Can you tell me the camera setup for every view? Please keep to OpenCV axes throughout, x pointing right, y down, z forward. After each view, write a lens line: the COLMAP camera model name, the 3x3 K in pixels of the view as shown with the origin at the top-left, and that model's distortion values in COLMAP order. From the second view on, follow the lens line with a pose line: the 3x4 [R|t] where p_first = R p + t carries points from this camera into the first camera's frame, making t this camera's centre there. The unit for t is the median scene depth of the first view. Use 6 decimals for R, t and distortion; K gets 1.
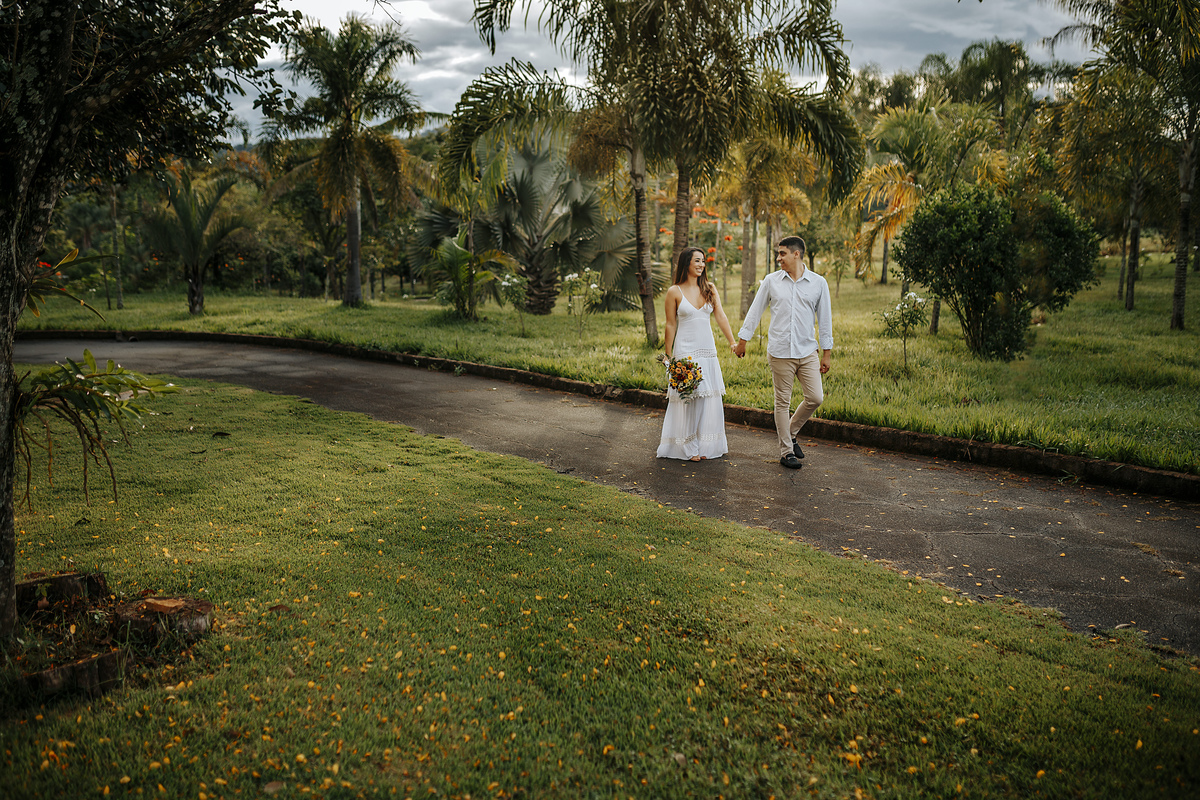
lens RADIAL K [[1138.3, 0, 600.0], [0, 1138.3, 400.0], [0, 0, 1]] dist [-0.074094, 0.112783]
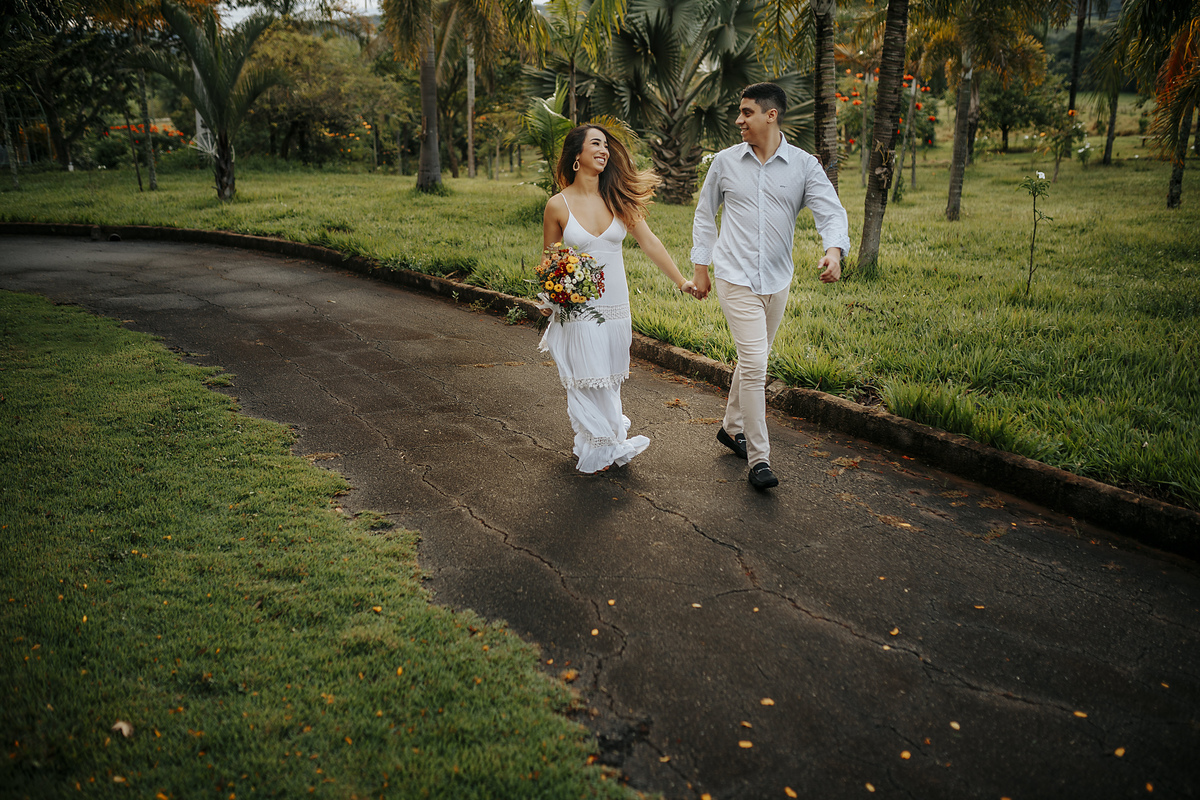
lens RADIAL K [[1138.3, 0, 600.0], [0, 1138.3, 400.0], [0, 0, 1]] dist [-0.074094, 0.112783]
pose [[0.990682, 0.037046, -0.131057, 0.001758], [-0.022333, 0.993457, 0.112006, -0.028923], [0.134349, -0.108035, 0.985027, 0.231522]]
